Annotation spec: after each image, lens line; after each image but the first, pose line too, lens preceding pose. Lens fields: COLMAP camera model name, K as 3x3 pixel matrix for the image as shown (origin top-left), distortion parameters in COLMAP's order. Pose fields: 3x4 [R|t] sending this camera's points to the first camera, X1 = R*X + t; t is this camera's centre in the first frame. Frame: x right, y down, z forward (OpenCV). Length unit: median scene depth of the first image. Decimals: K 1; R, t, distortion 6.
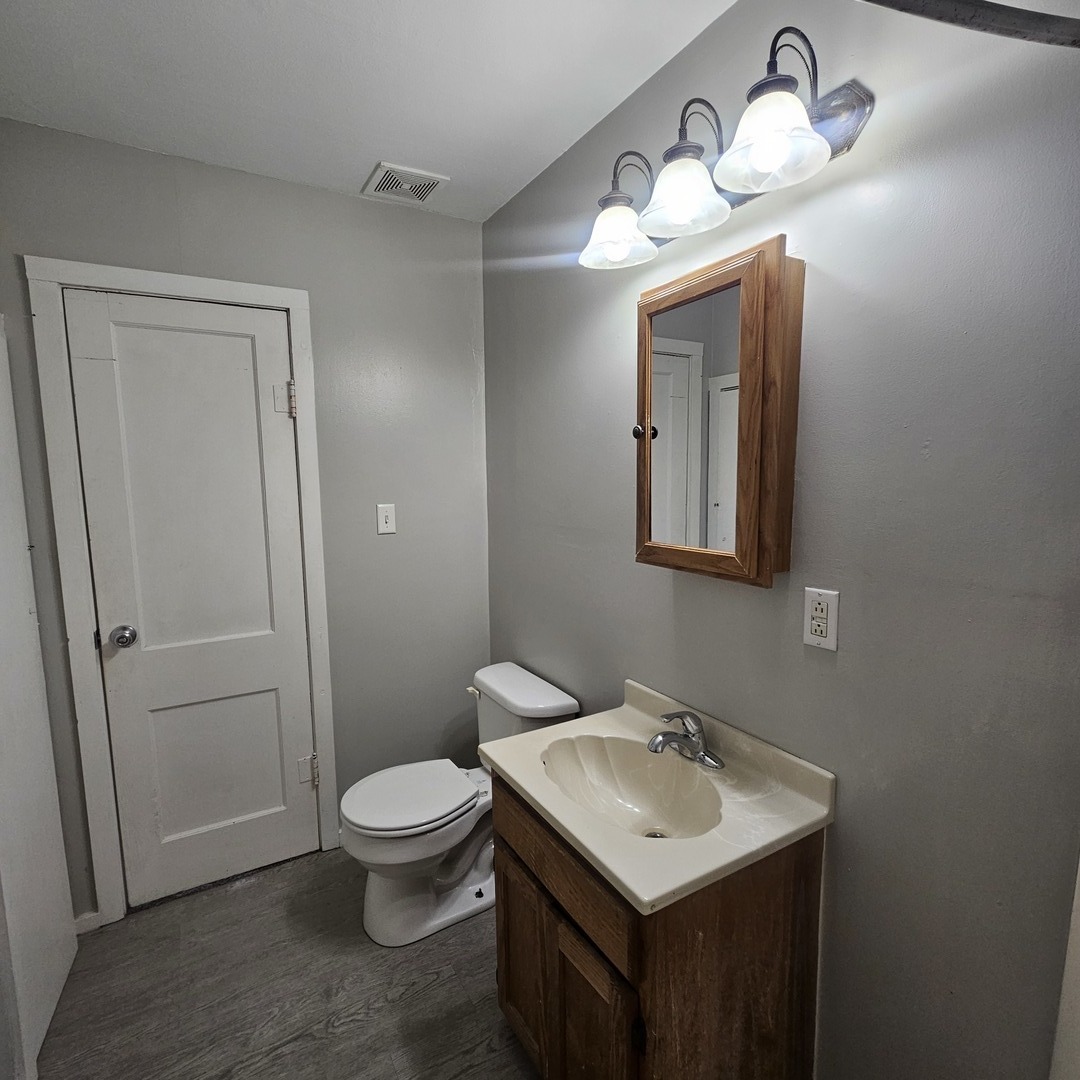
lens RADIAL K [[589.9, 0, 537.4], [0, 589.9, 545.2], [0, 0, 1]] dist [-0.001532, 0.000301]
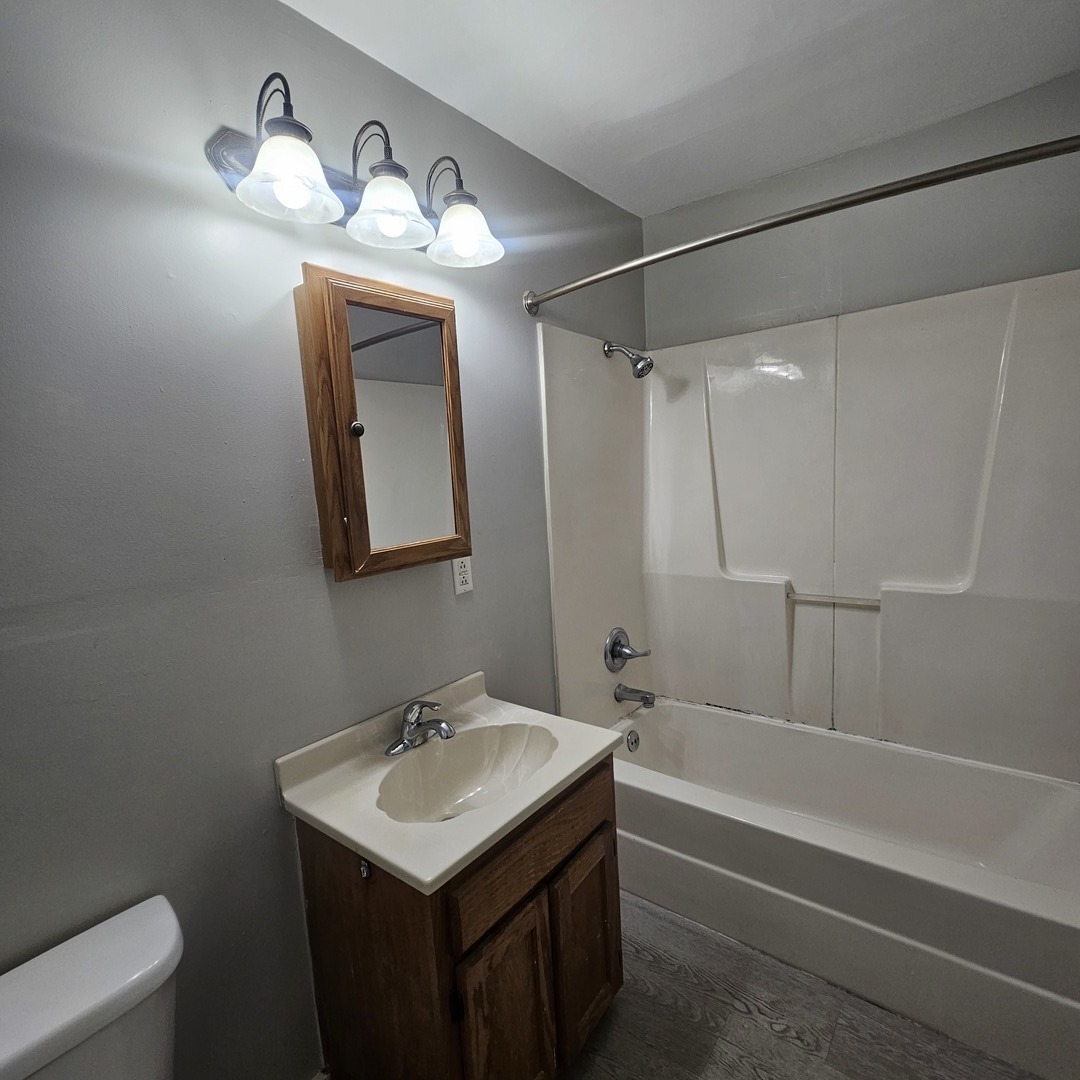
lens RADIAL K [[589.9, 0, 537.4], [0, 589.9, 545.2], [0, 0, 1]] dist [-0.001532, 0.000301]
pose [[-0.365991, -0.088877, 0.926365, -0.881947], [0.175079, 0.971079, 0.162337, -0.137593], [-0.914001, 0.221601, -0.339846, 1.255009]]
